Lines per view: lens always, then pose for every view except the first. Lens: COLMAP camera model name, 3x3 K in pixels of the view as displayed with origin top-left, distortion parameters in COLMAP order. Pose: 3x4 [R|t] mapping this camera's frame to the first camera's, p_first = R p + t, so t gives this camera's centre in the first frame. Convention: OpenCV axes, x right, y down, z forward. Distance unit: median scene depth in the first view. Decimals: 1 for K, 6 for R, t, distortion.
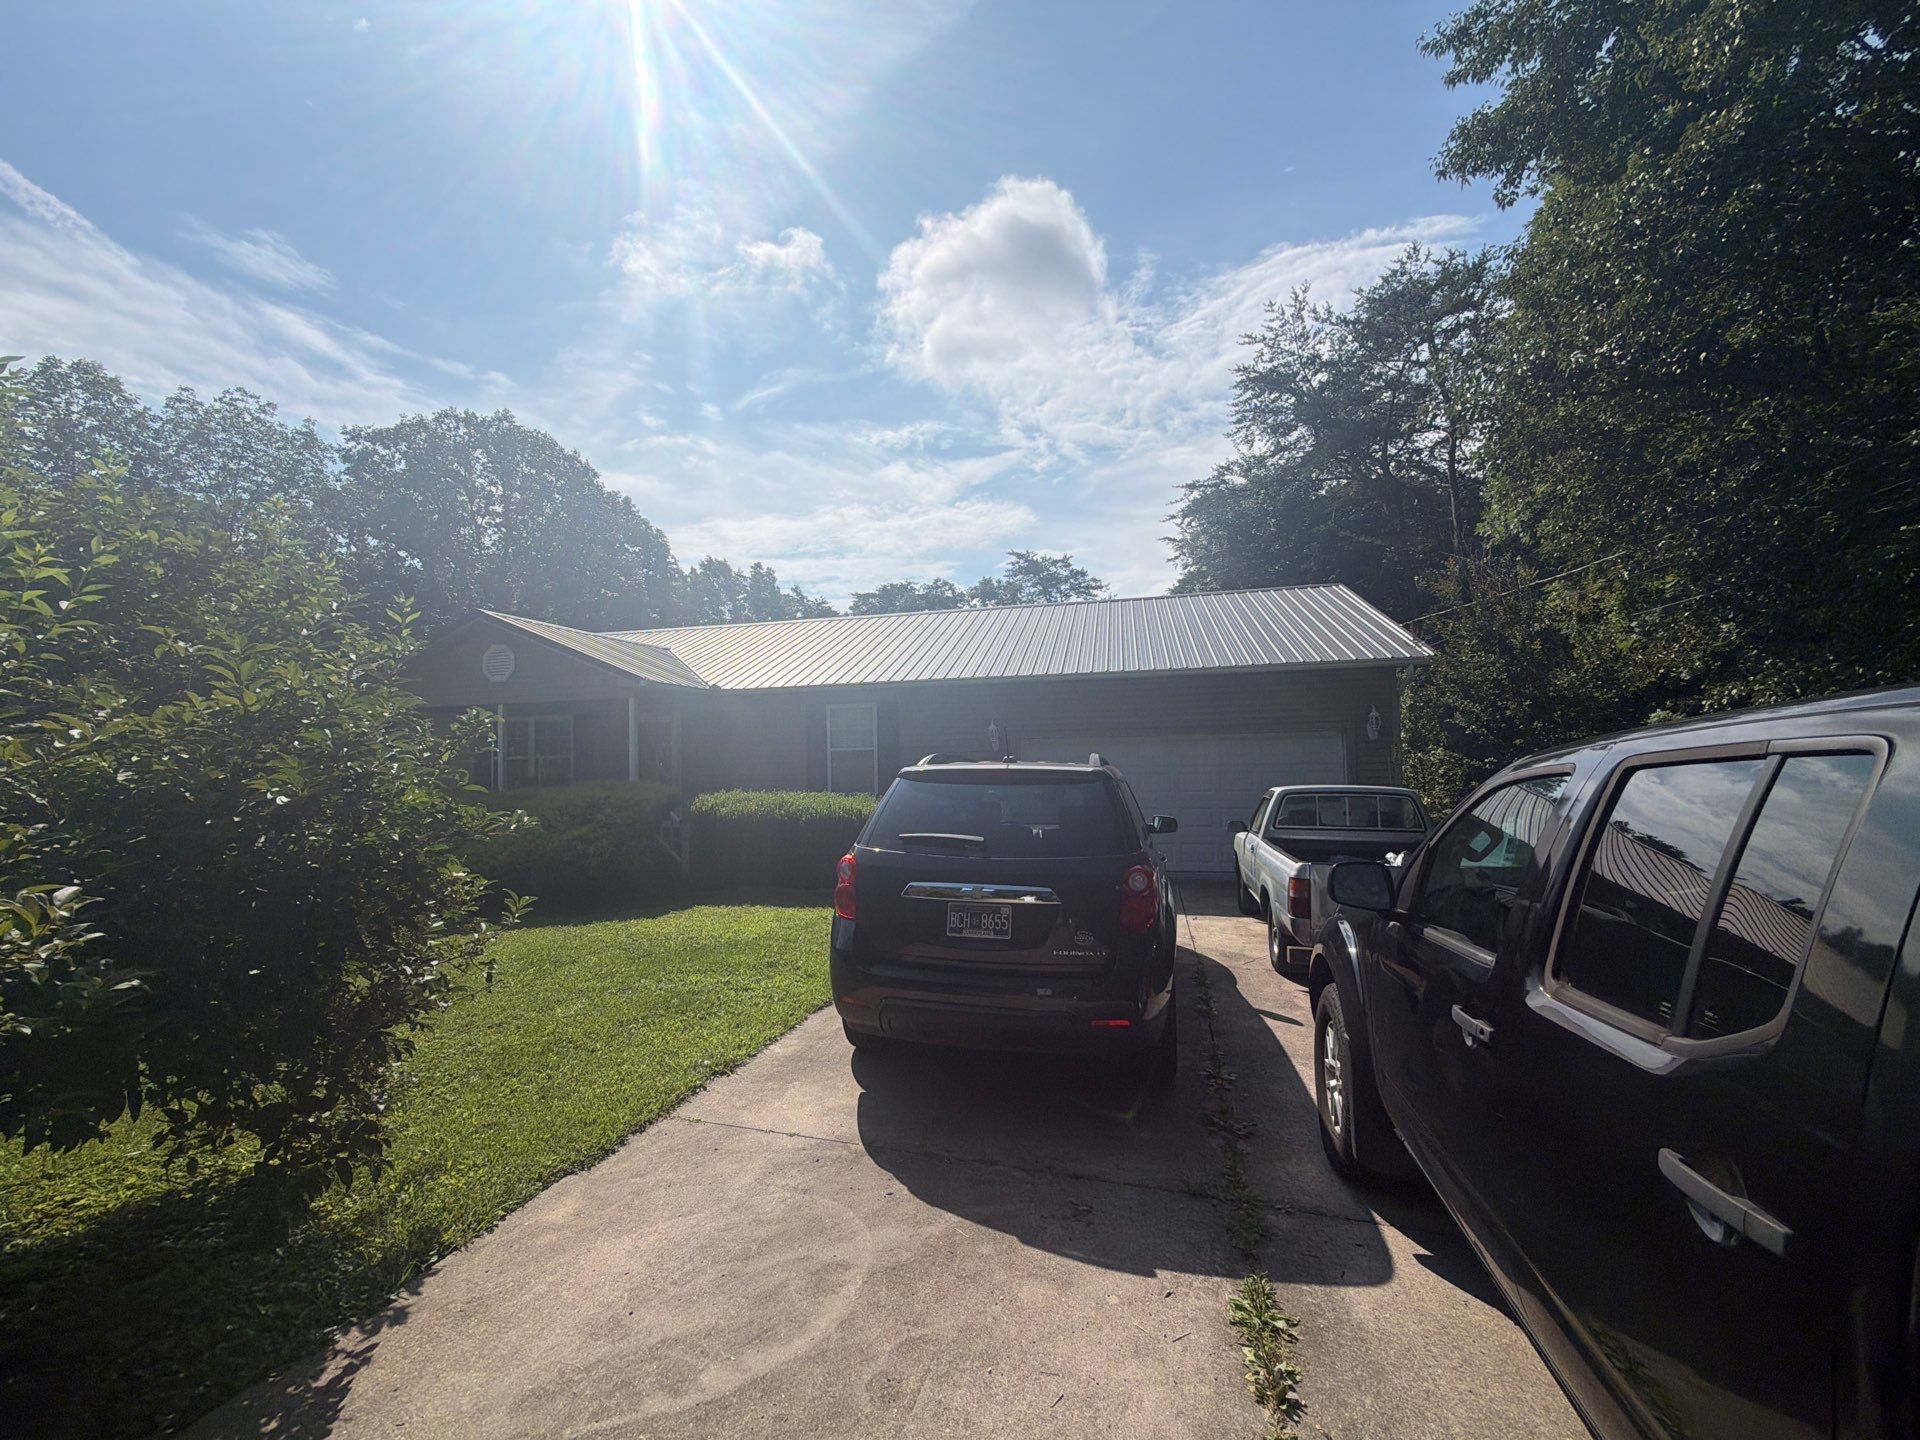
lens RADIAL K [[758.0, 0, 964.3], [0, 758.0, 712.7], [0, 0, 1]] dist [0.006022, -0.000700]
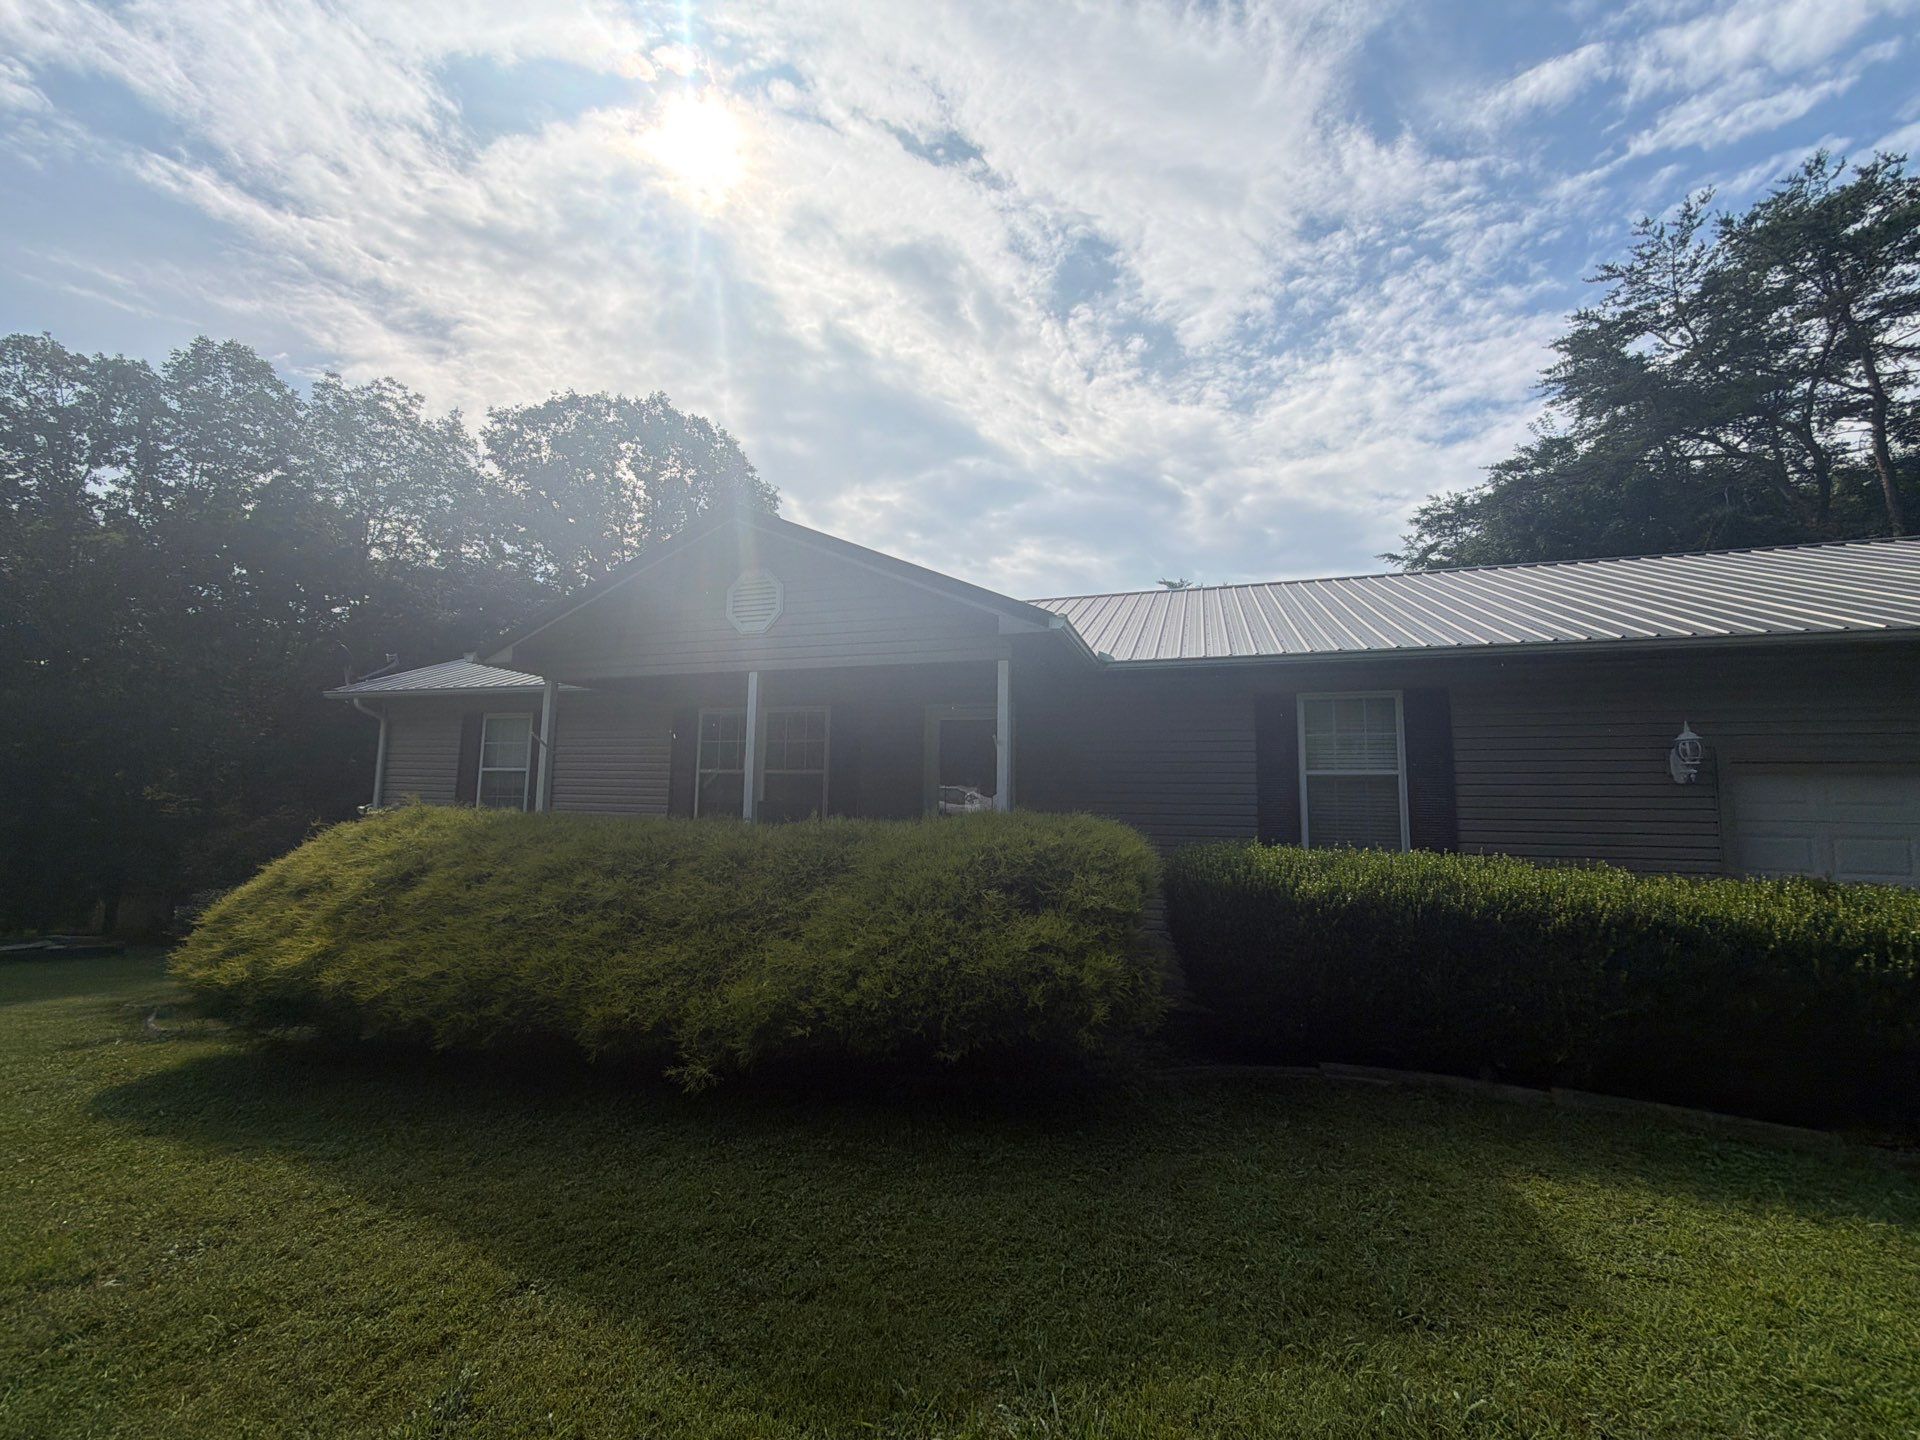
lens RADIAL K [[758.0, 0, 966.9], [0, 758.0, 712.5], [0, 0, 1]] dist [0.006022, -0.000700]
pose [[0.995427, 0.028253, -0.091249, -0.164665], [-0.034223, 0.997328, -0.064542, 0.021262], [0.089182, 0.067370, 0.993734, 0.183215]]
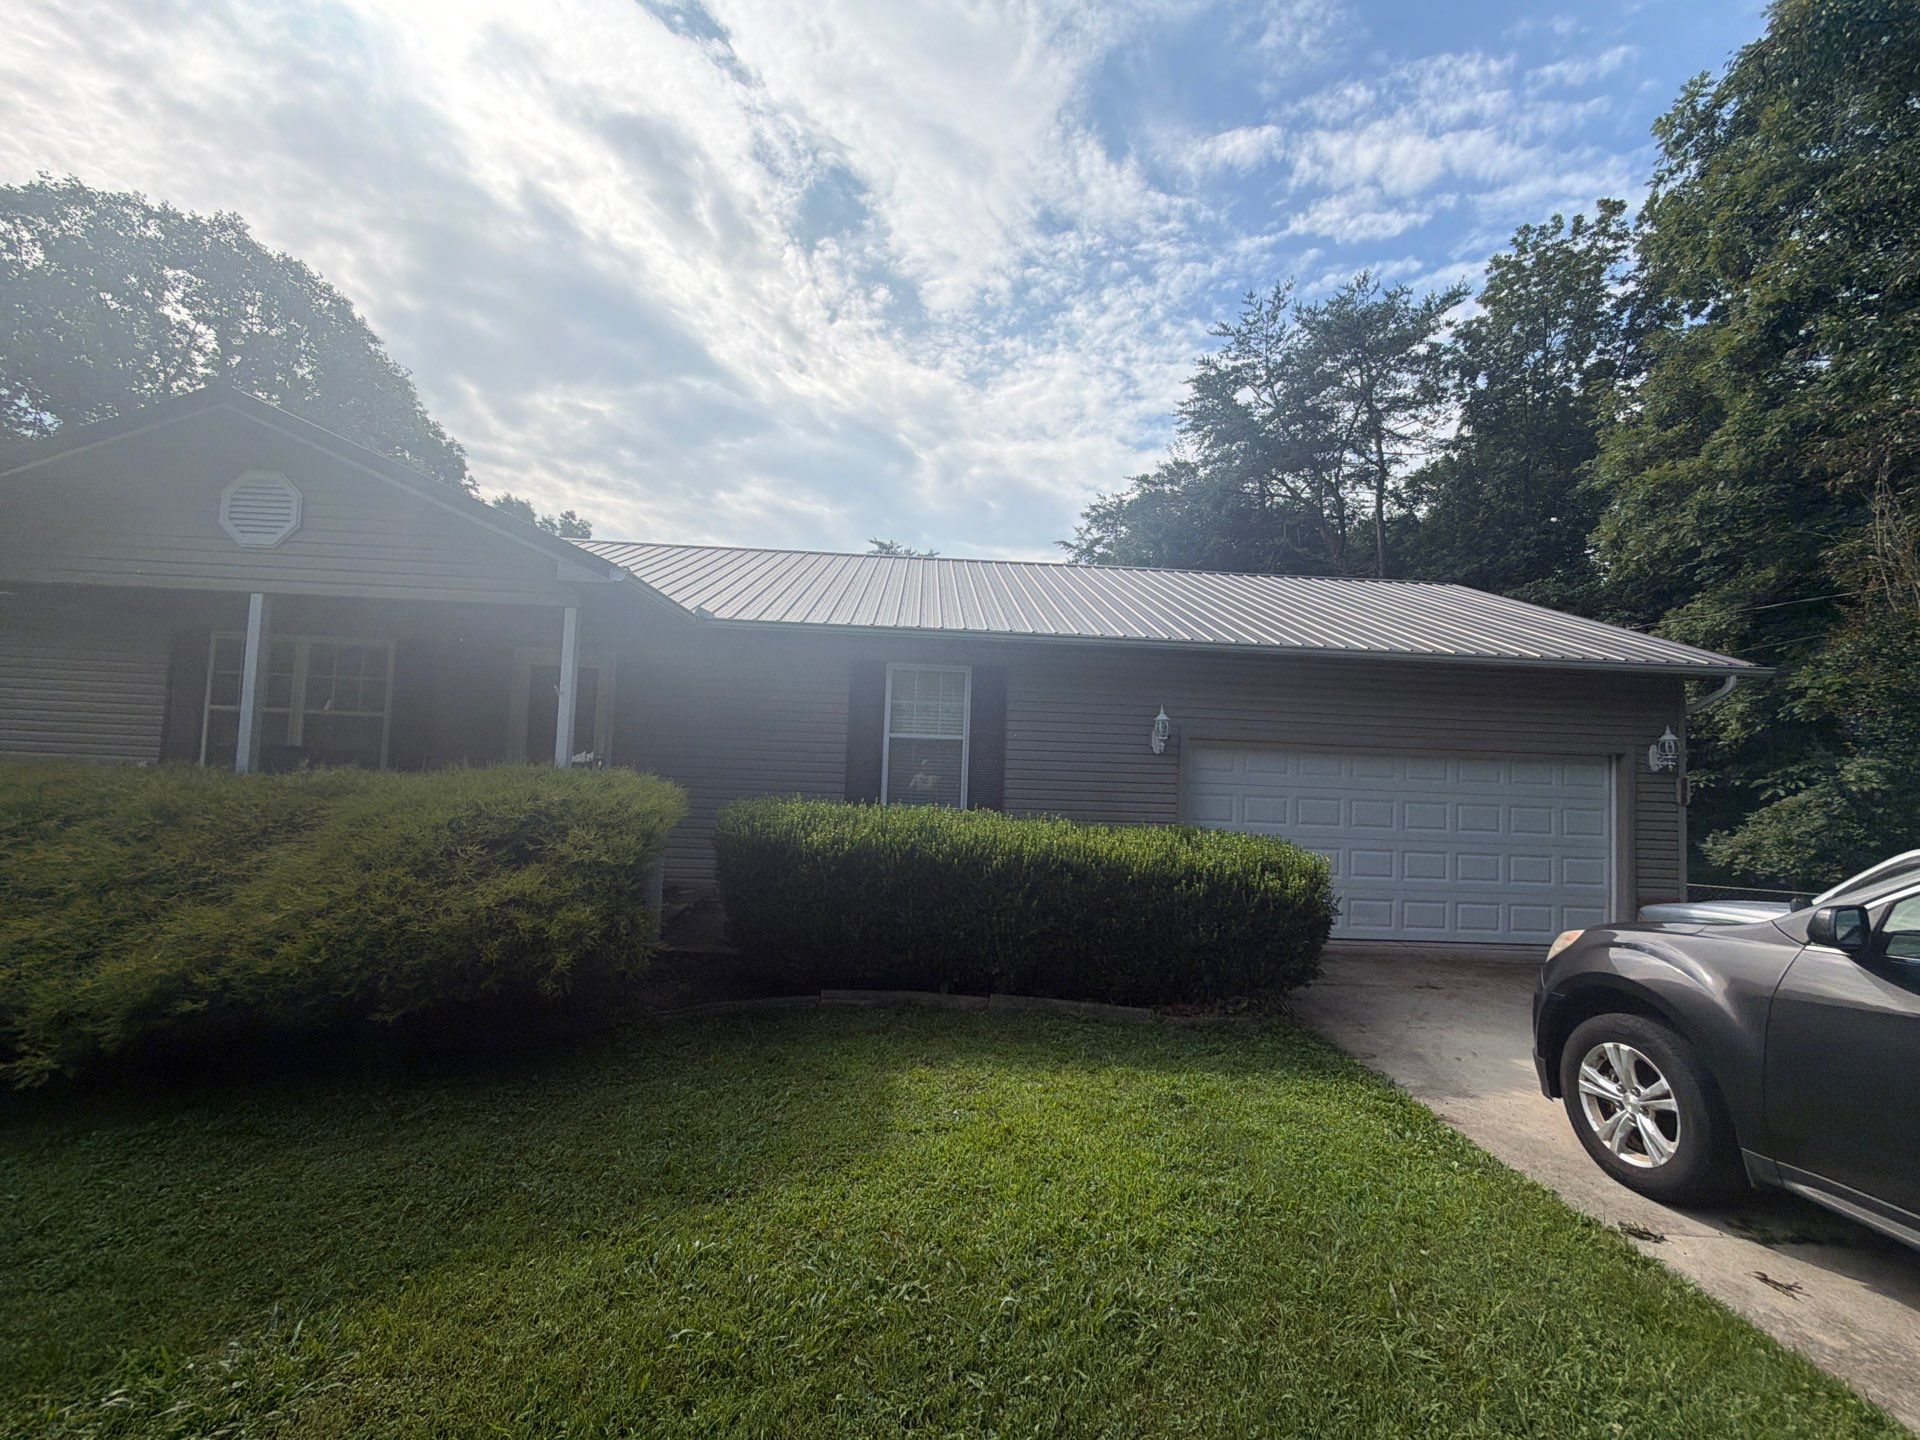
lens RADIAL K [[758.0, 0, 960.7], [0, 758.0, 713.4], [0, 0, 1]] dist [0.006022, -0.000700]
pose [[0.961842, 0.079437, 0.261819, -0.122172], [-0.076763, 0.996840, -0.020442, 0.016561], [-0.262615, -0.000436, 0.964901, 0.168627]]
